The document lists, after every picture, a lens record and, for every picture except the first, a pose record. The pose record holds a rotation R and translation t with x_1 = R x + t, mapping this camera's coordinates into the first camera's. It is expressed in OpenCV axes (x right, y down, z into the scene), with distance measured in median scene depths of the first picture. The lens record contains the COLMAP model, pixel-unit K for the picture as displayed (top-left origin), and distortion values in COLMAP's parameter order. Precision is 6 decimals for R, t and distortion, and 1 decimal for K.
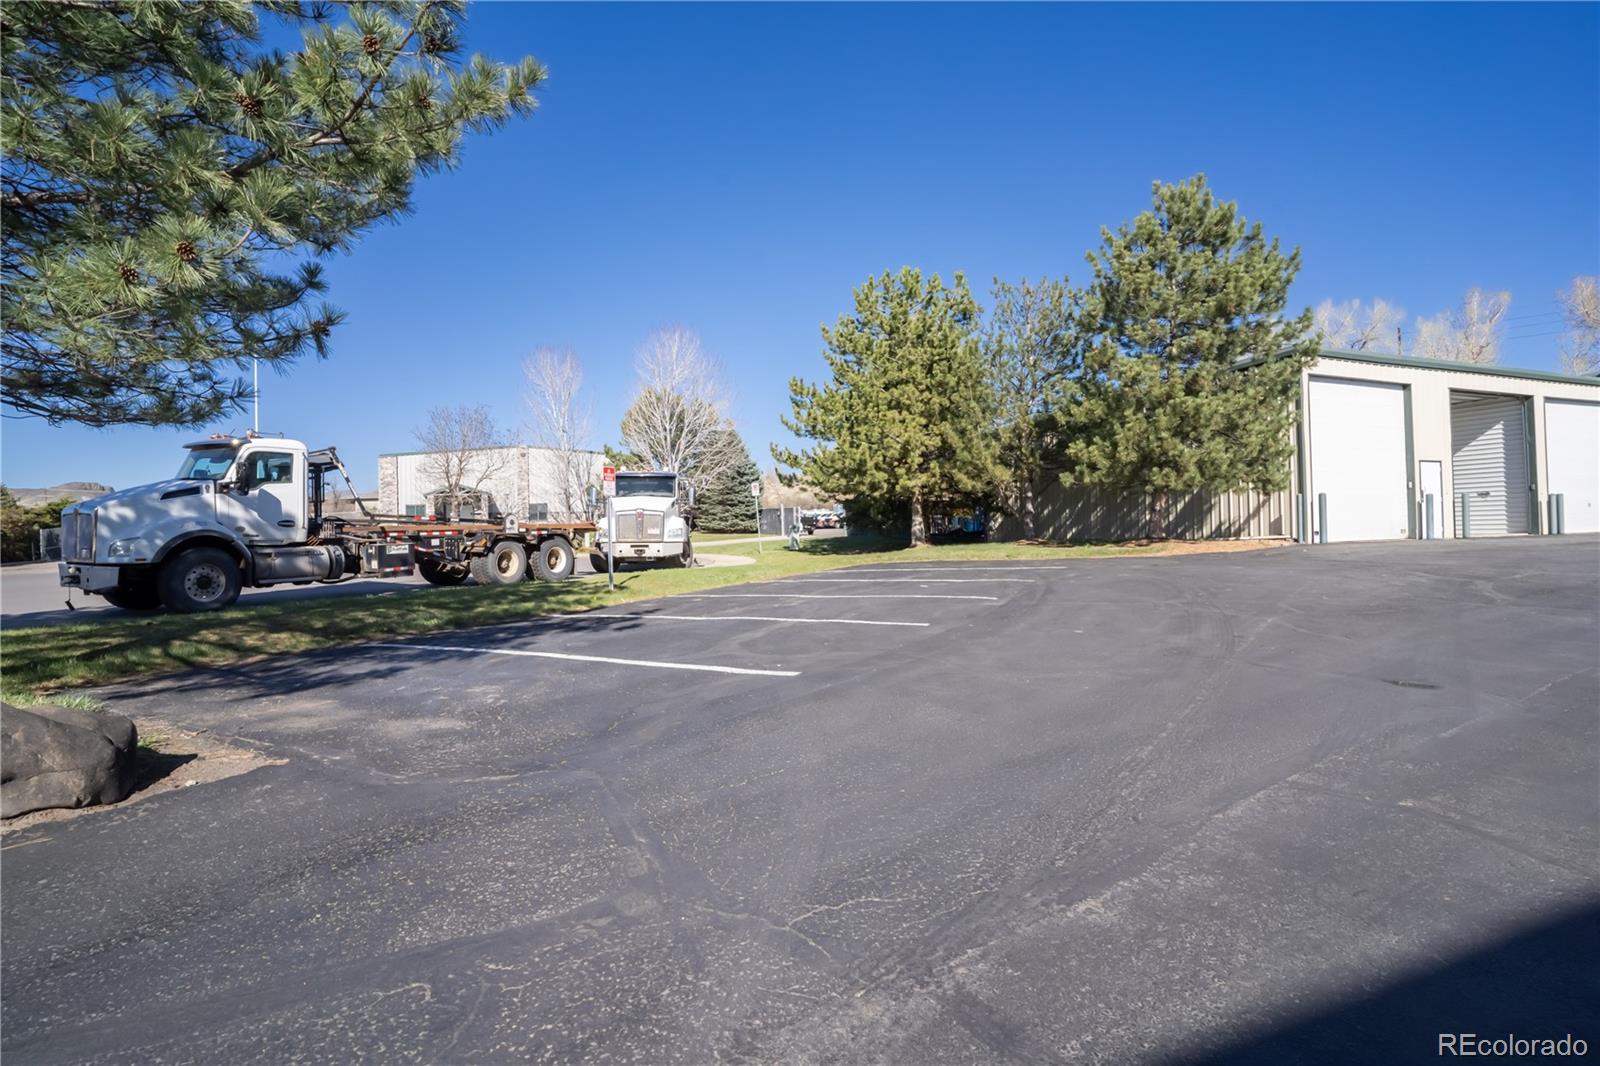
lens RADIAL K [[802.3, 0, 796.2], [0, 802.3, 528.7], [0, 0, 1]] dist [-0.078394, 0.035159]
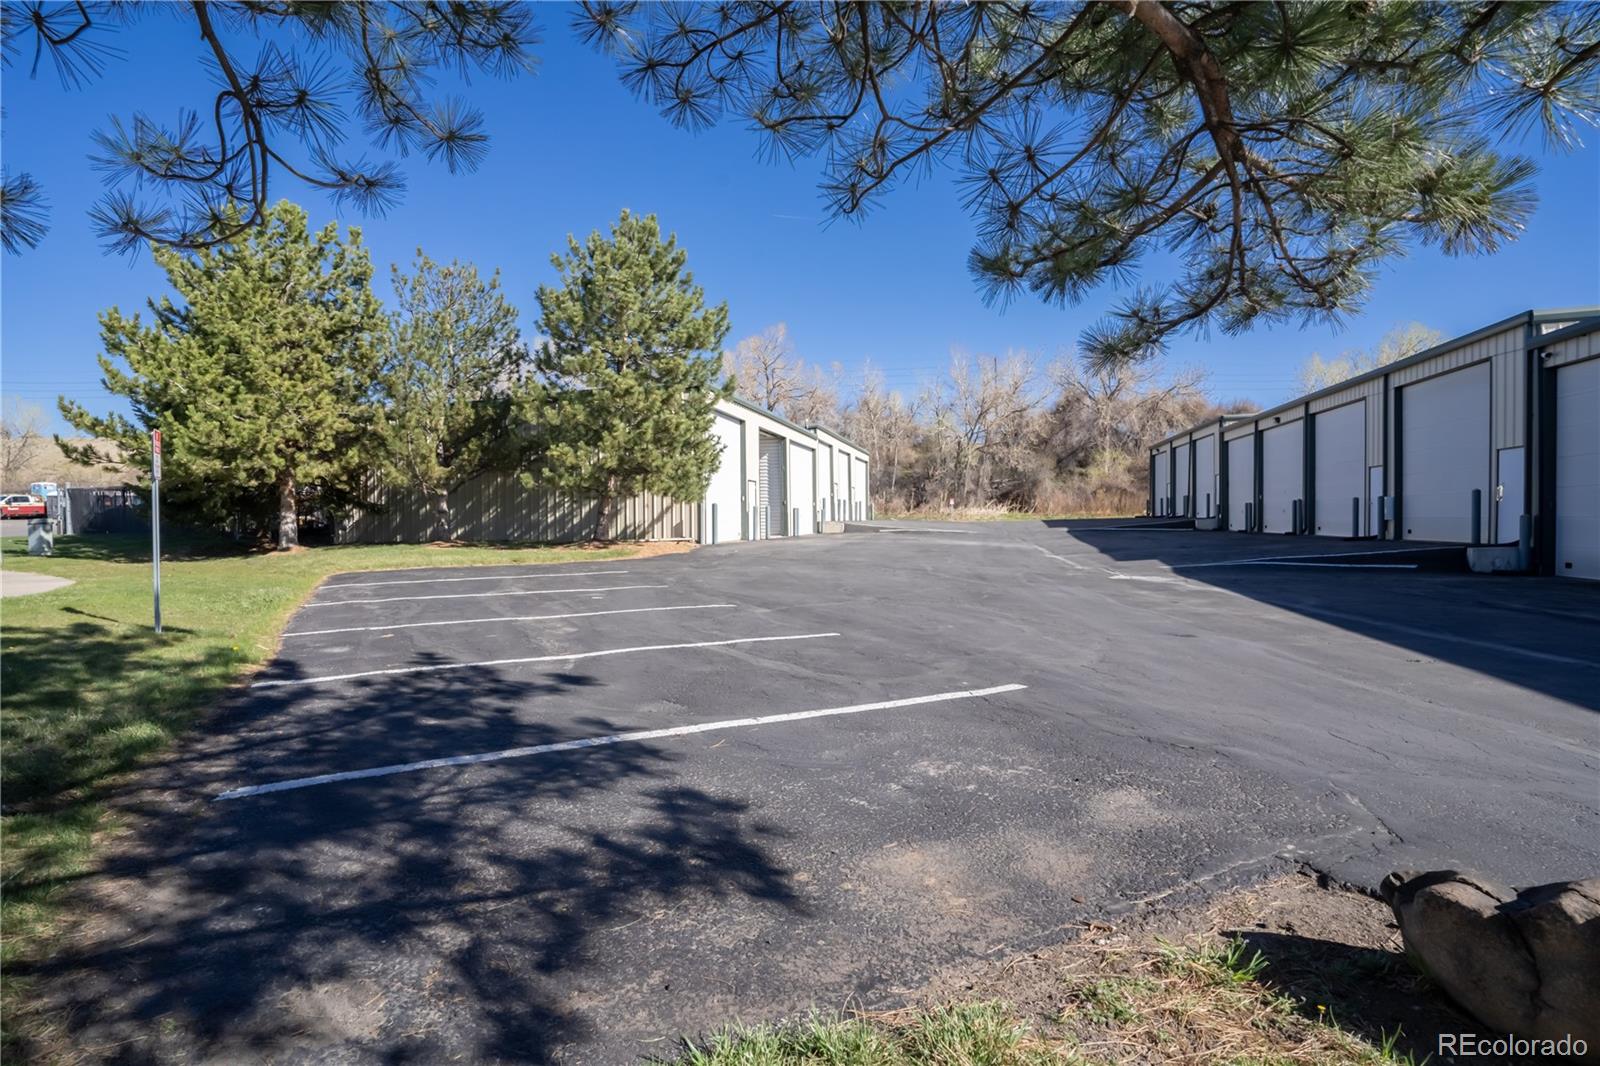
lens RADIAL K [[802.3, 0, 796.2], [0, 802.3, 528.7], [0, 0, 1]] dist [-0.078394, 0.035159]
pose [[0.573404, 0.009855, 0.819214, -0.227469], [-0.012313, 0.999918, -0.003410, -0.002979], [-0.819180, -0.008132, 0.573478, 0.140654]]
